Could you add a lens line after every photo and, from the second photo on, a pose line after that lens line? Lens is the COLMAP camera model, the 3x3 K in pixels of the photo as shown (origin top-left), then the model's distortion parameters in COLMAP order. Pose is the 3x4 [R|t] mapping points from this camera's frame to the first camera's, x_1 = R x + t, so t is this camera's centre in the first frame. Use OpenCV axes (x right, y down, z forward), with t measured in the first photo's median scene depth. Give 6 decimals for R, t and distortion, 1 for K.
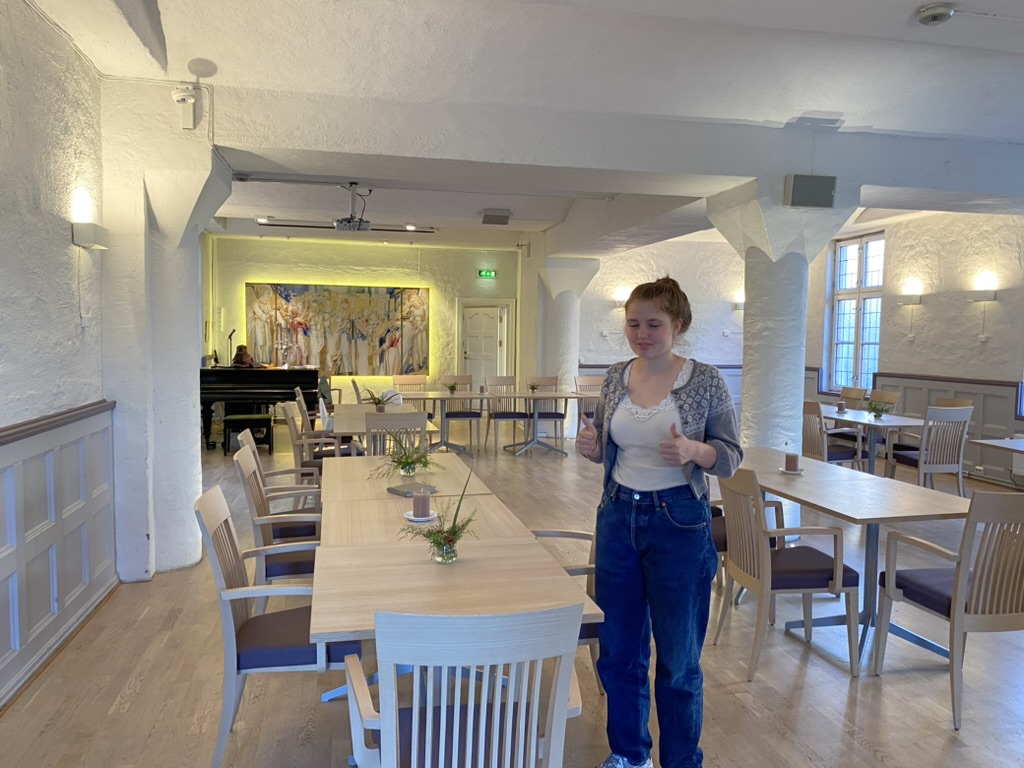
lens RADIAL K [[788.2, 0, 512.0], [0, 788.2, 384.0], [0, 0, 1]] dist [-0.005384, -0.003904]
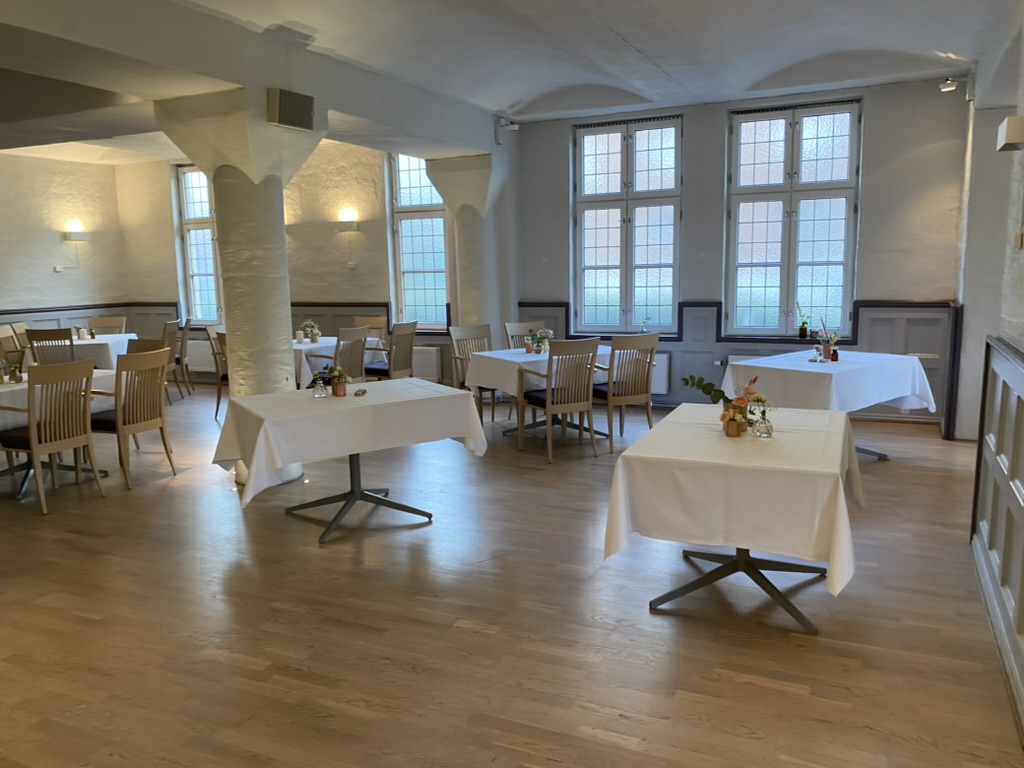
lens RADIAL K [[788.2, 0, 512.0], [0, 788.2, 384.0], [0, 0, 1]] dist [-0.005384, -0.003904]
pose [[0.604246, -0.141795, 0.784080, -0.229751], [0.075768, 0.989804, 0.120608, -0.012614], [-0.793187, -0.013469, 0.608829, 0.198903]]
